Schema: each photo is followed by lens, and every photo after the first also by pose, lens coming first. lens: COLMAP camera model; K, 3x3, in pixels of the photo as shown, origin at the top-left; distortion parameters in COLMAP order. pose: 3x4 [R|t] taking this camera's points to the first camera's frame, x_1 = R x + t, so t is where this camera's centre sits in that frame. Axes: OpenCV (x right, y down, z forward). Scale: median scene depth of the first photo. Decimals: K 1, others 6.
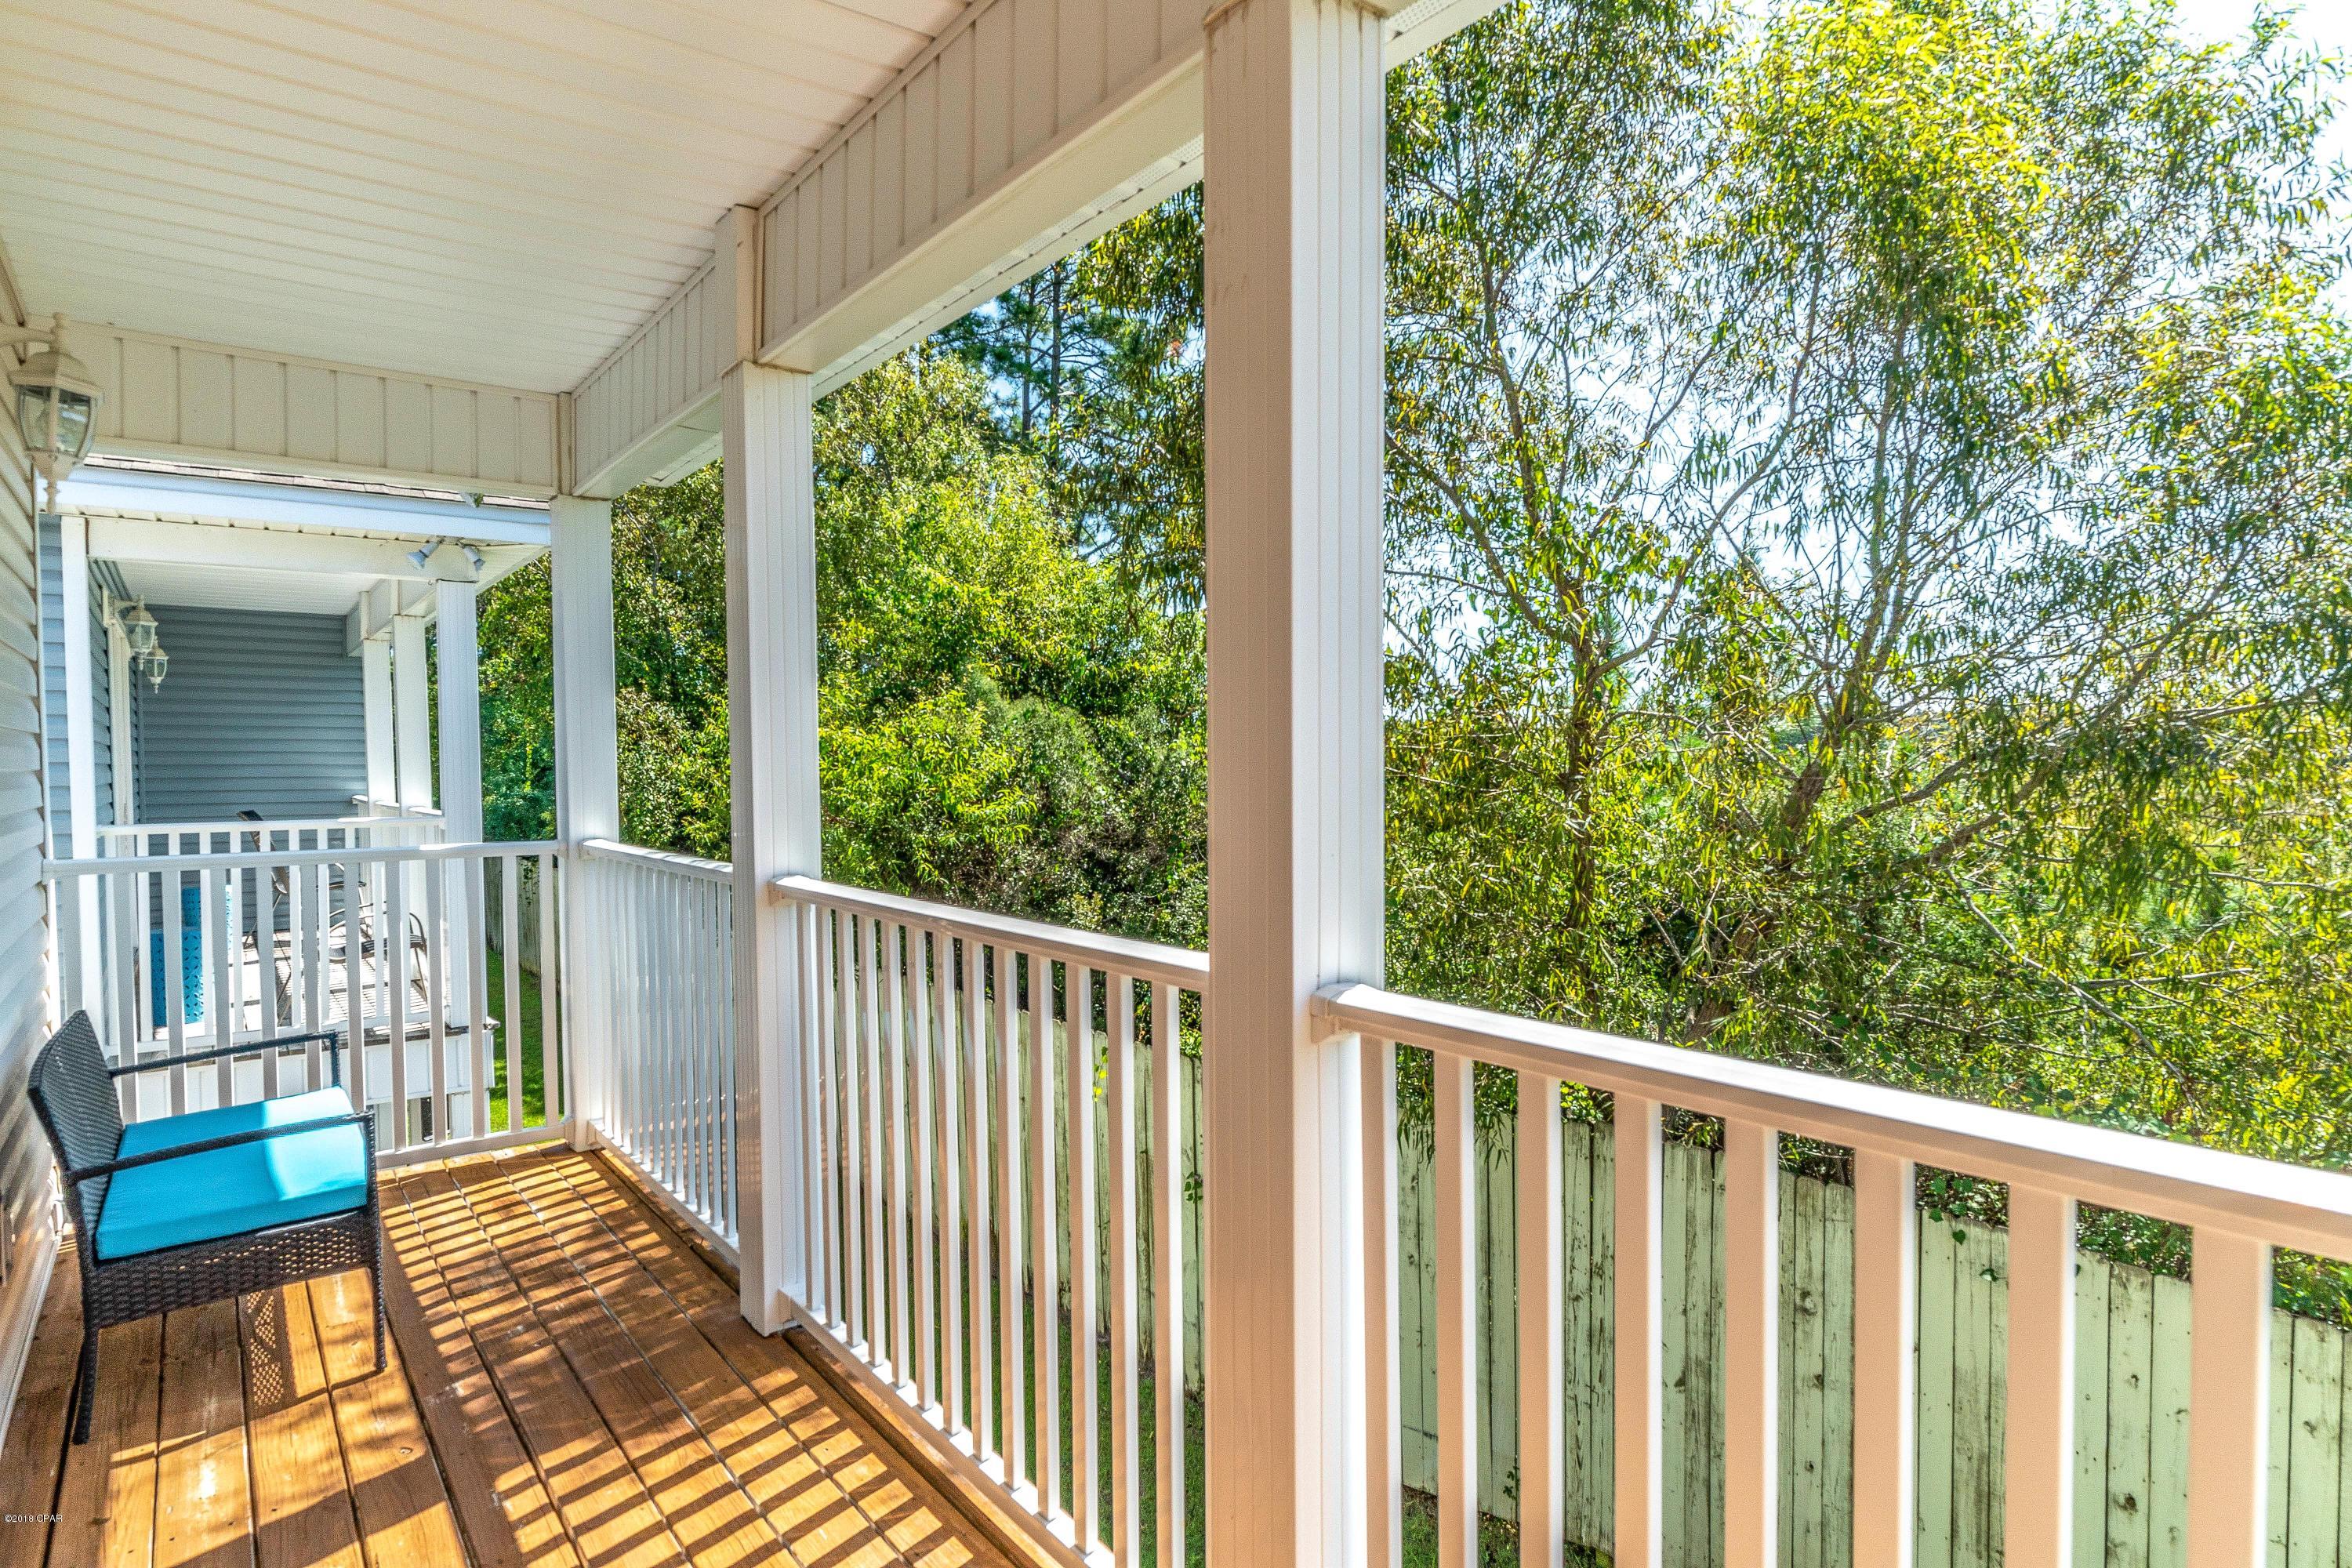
lens RADIAL K [[1297.5, 0, 1162.6], [0, 1297.5, 795.1], [0, 0, 1]] dist [-0.003050, 0.001457]
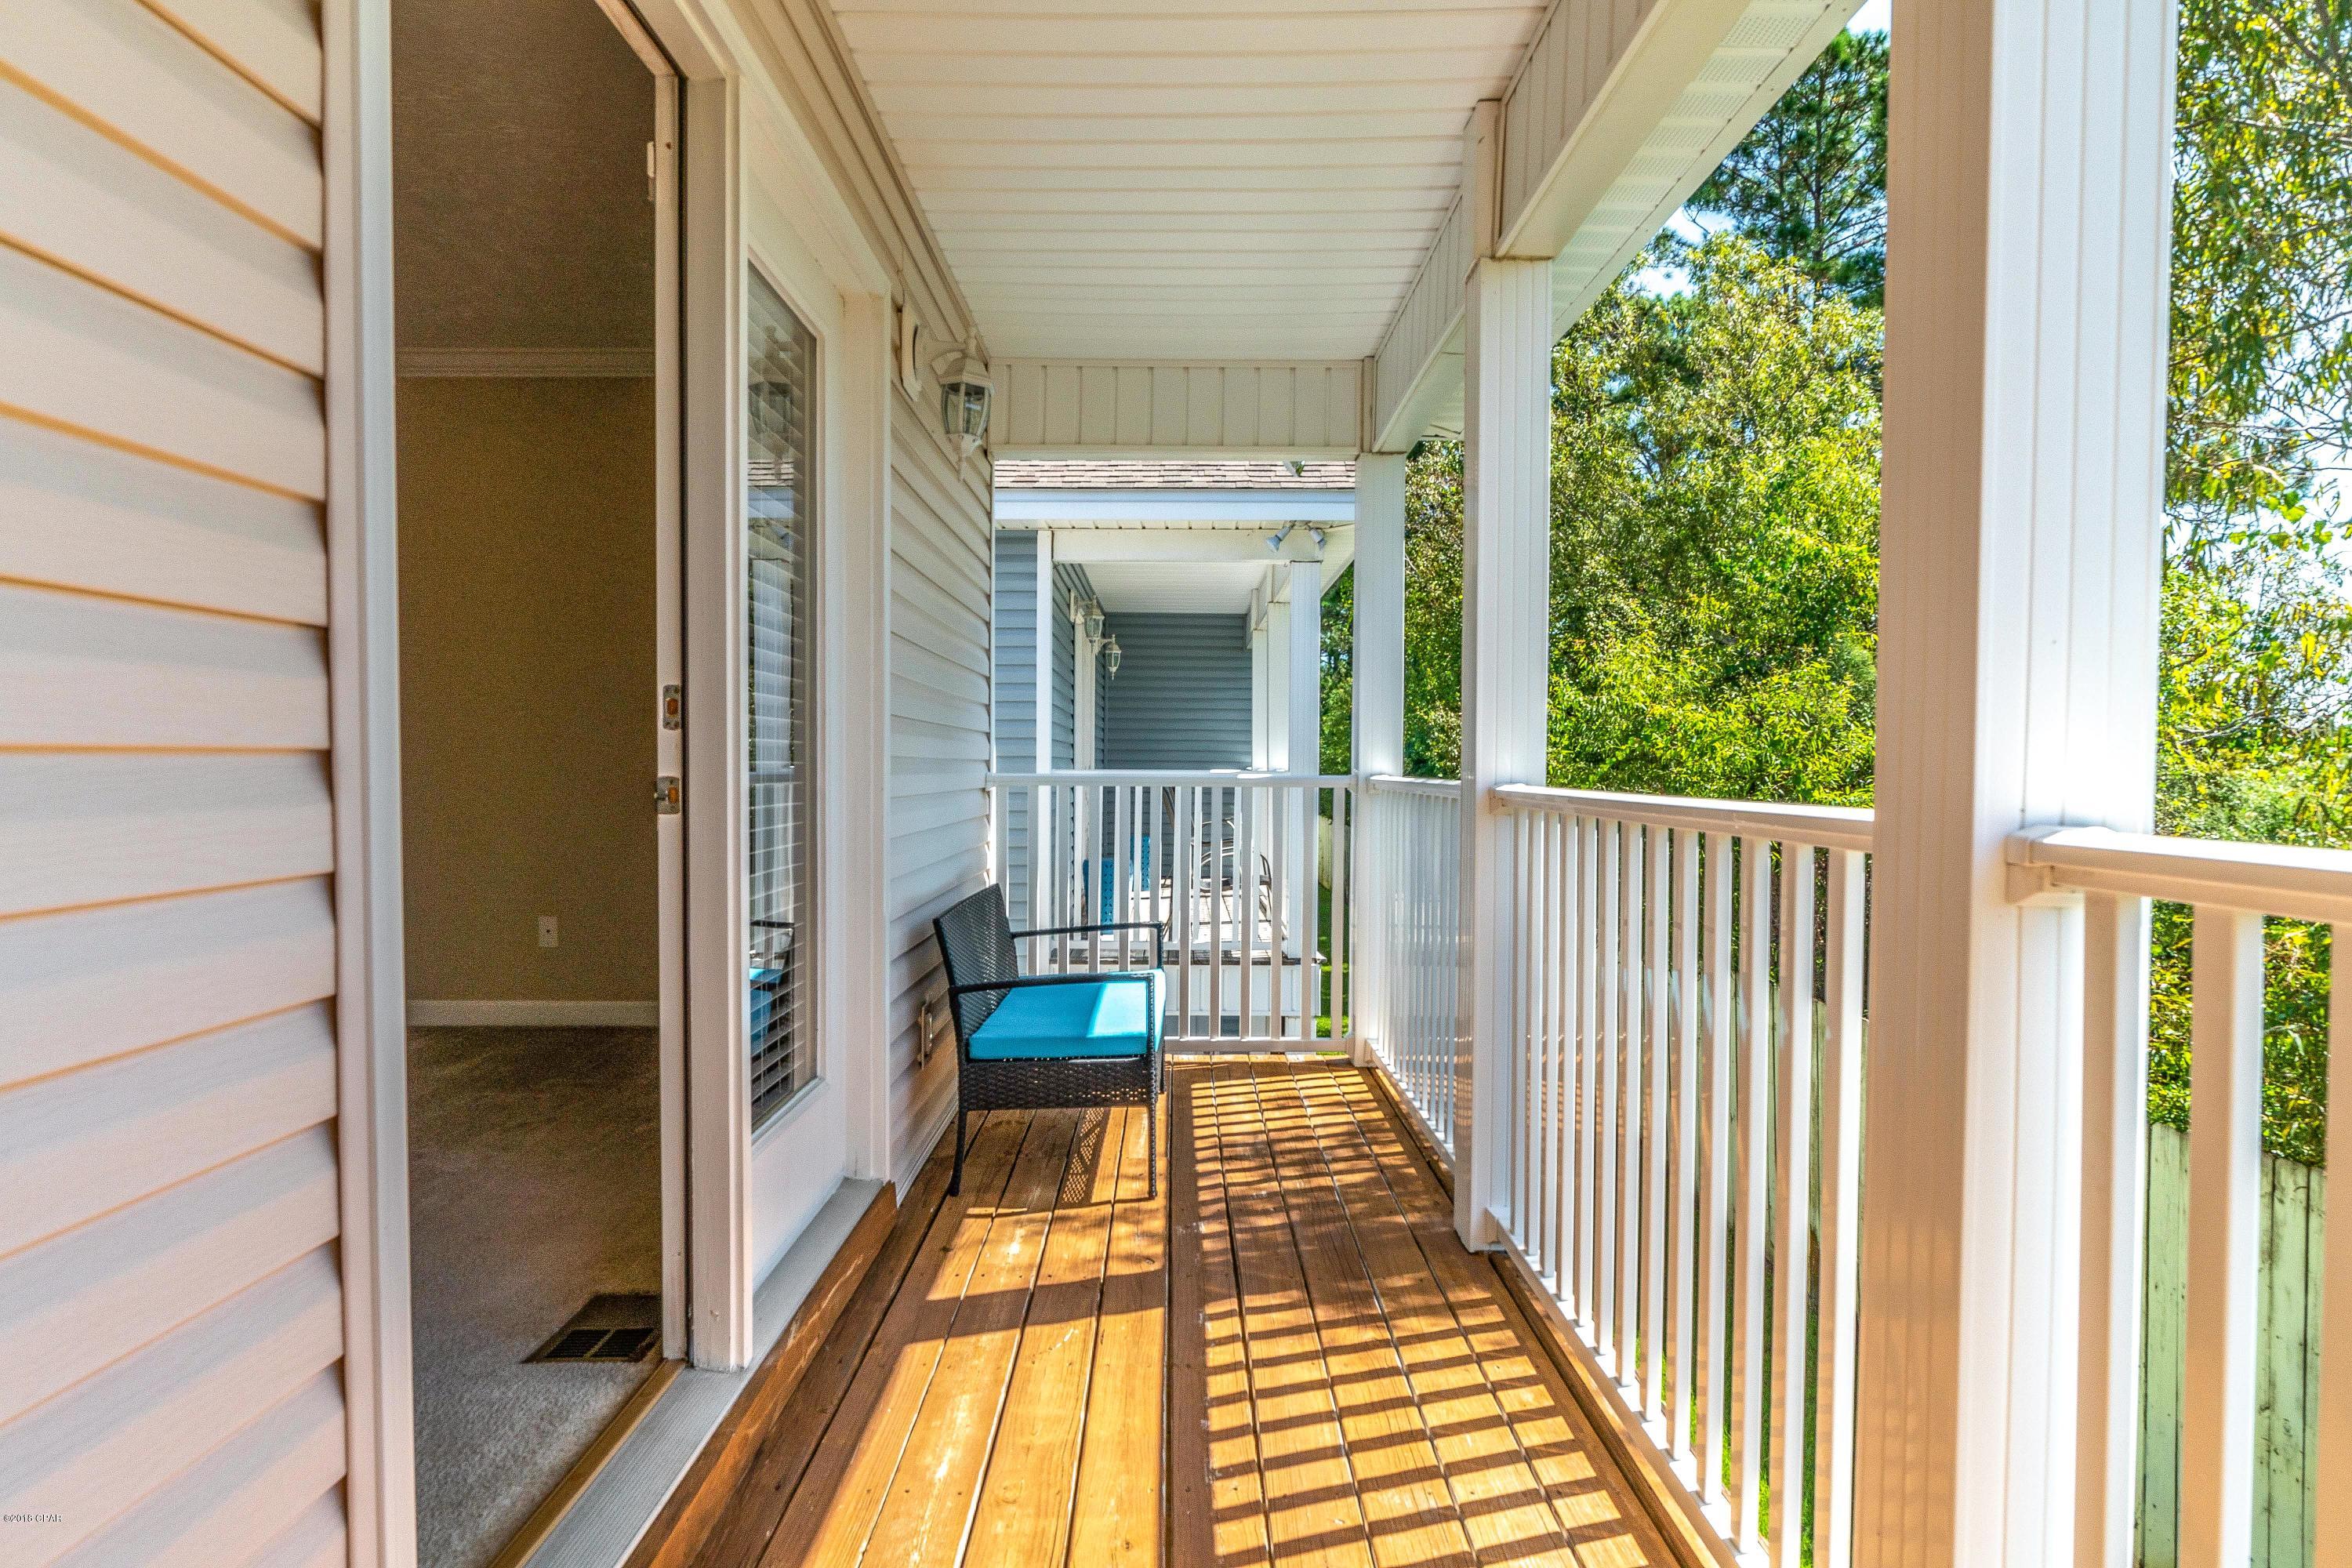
lens RADIAL K [[1297.5, 0, 1162.6], [0, 1297.5, 795.1], [0, 0, 1]] dist [-0.003050, 0.001457]
pose [[0.796945, 0.029174, -0.603347, 0.070641], [-0.030811, 0.999496, 0.007631, 0.056996], [0.603266, 0.012509, 0.797442, 0.058979]]
